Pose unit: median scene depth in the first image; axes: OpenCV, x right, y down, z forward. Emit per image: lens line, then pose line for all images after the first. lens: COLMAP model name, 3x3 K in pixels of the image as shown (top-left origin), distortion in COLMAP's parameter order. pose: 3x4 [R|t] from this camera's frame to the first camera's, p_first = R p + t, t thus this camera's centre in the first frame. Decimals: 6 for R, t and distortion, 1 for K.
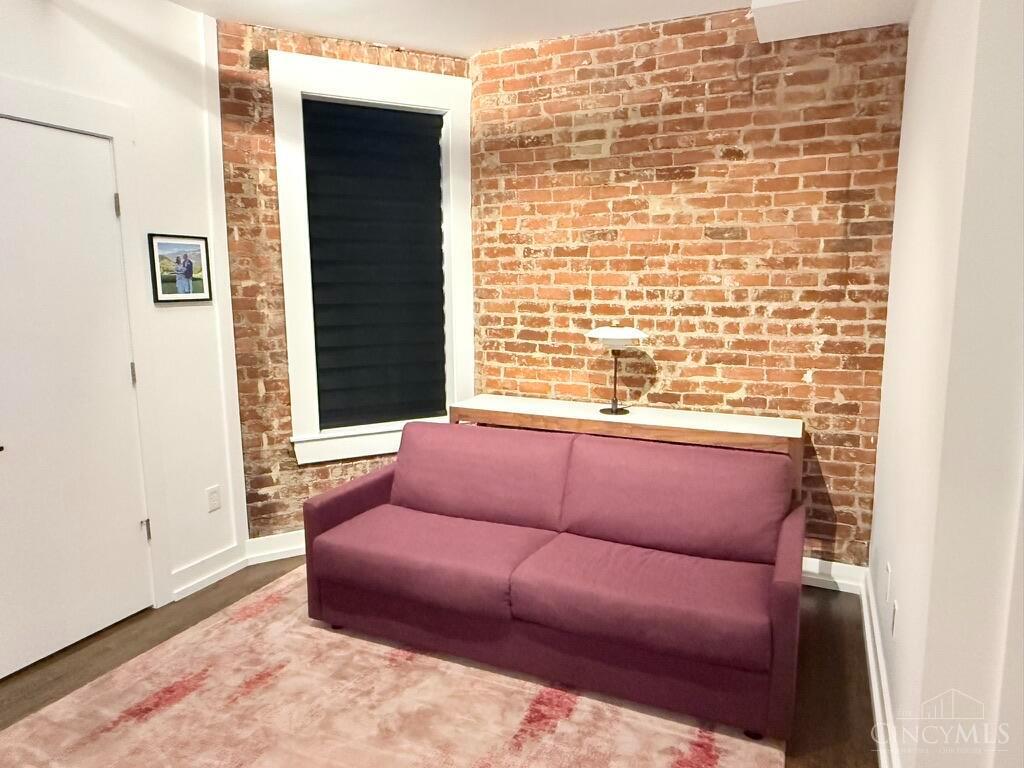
lens RADIAL K [[671.8, 0, 516.1], [0, 671.8, 383.8], [0, 0, 1]] dist [-0.005824, 0.007383]
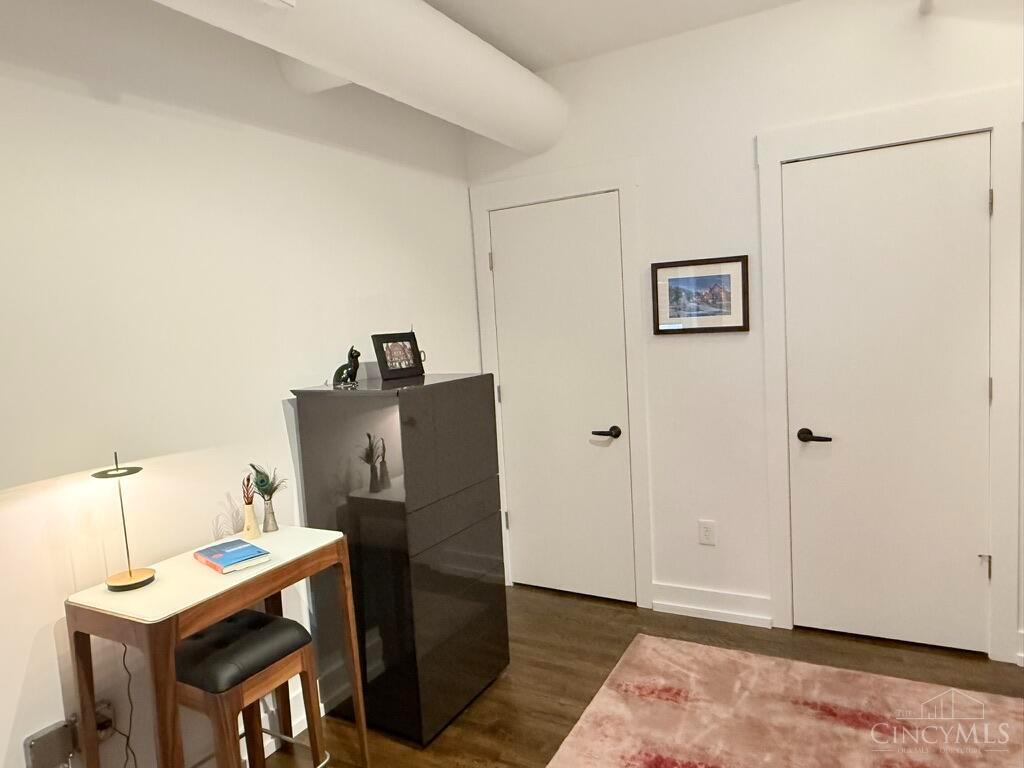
lens RADIAL K [[671.8, 0, 517.8], [0, 671.8, 385.6], [0, 0, 1]] dist [-0.005824, 0.007383]
pose [[-0.038818, 0.103808, -0.993840, 0.354266], [-0.096190, 0.989582, 0.107121, -0.057958], [0.994606, 0.099756, -0.028428, 0.416715]]
